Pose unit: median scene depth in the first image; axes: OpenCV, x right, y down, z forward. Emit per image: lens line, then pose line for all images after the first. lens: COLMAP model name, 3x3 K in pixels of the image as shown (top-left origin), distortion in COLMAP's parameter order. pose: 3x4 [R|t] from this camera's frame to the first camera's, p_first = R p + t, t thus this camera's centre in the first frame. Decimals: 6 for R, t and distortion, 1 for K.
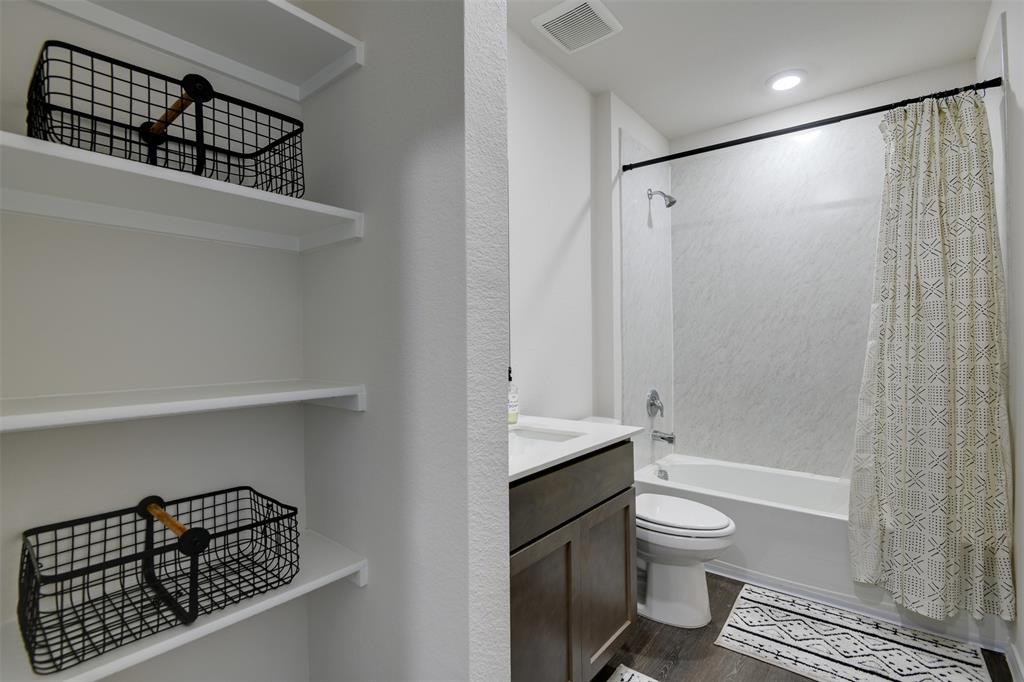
lens RADIAL K [[481.6, 0, 512.0], [0, 481.6, 341.0], [0, 0, 1]] dist [0.000690, -0.009114]
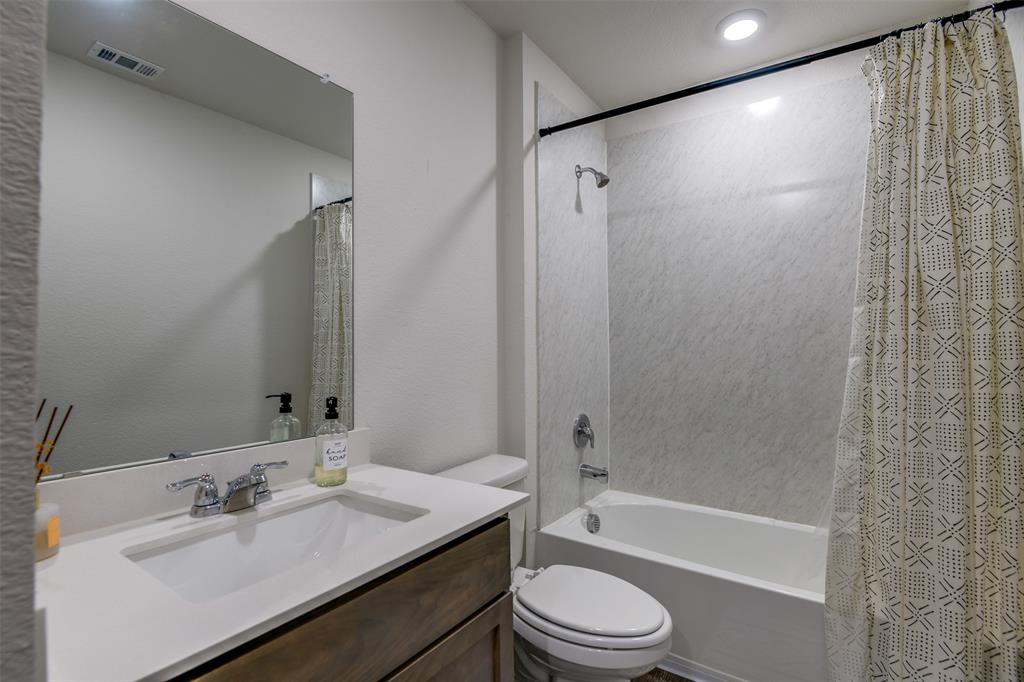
lens RADIAL K [[481.6, 0, 512.0], [0, 481.6, 341.0], [0, 0, 1]] dist [0.000690, -0.009114]
pose [[0.997113, 0.005040, 0.075763, 0.175262], [-0.003998, 0.999895, -0.013909, -0.013223], [-0.075825, 0.013566, 0.997029, 0.313419]]
